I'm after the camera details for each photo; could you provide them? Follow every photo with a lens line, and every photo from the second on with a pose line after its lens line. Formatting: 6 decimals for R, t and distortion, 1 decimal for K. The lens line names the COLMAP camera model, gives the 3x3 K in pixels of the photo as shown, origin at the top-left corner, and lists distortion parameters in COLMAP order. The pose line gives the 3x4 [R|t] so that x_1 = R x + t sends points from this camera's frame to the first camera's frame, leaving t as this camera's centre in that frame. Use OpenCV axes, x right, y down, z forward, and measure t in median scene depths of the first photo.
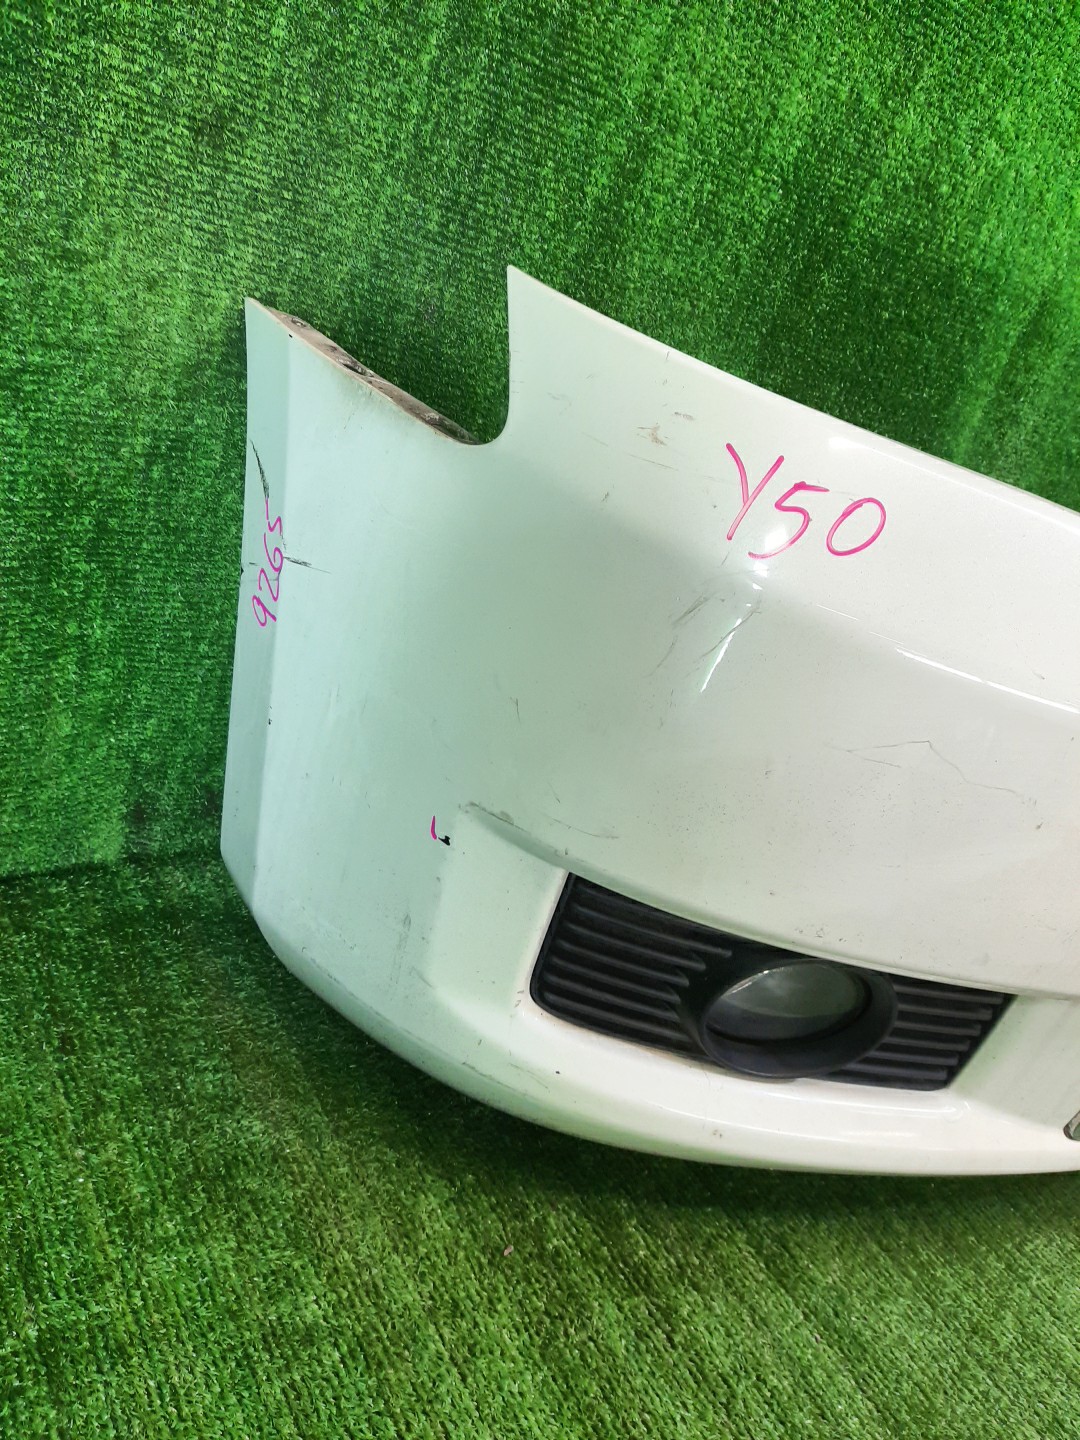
lens RADIAL K [[1030.4, 0, 548.3], [0, 1030.4, 729.1], [0, 0, 1]] dist [0.039392, -0.036512]
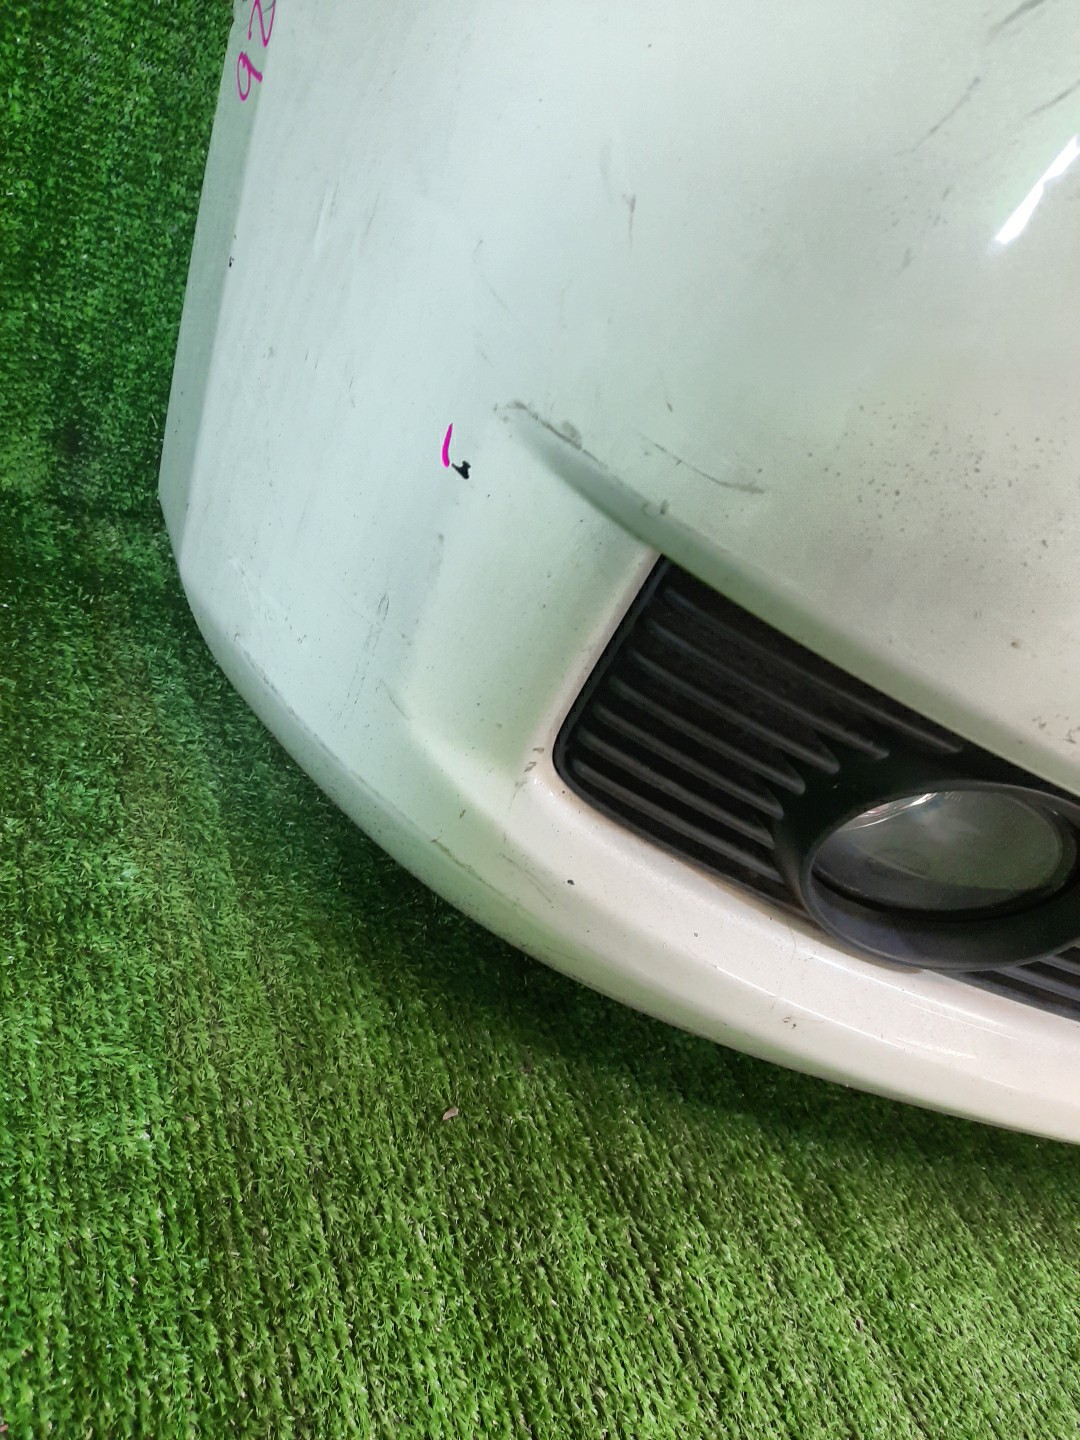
lens RADIAL K [[1030.4, 0, 548.3], [0, 1030.4, 729.1], [0, 0, 1]] dist [0.039392, -0.036512]
pose [[0.978571, 0.200944, -0.044942, 0.004985], [-0.193047, 0.971258, 0.139253, 0.148264], [0.071633, -0.127593, 0.989237, 0.363753]]
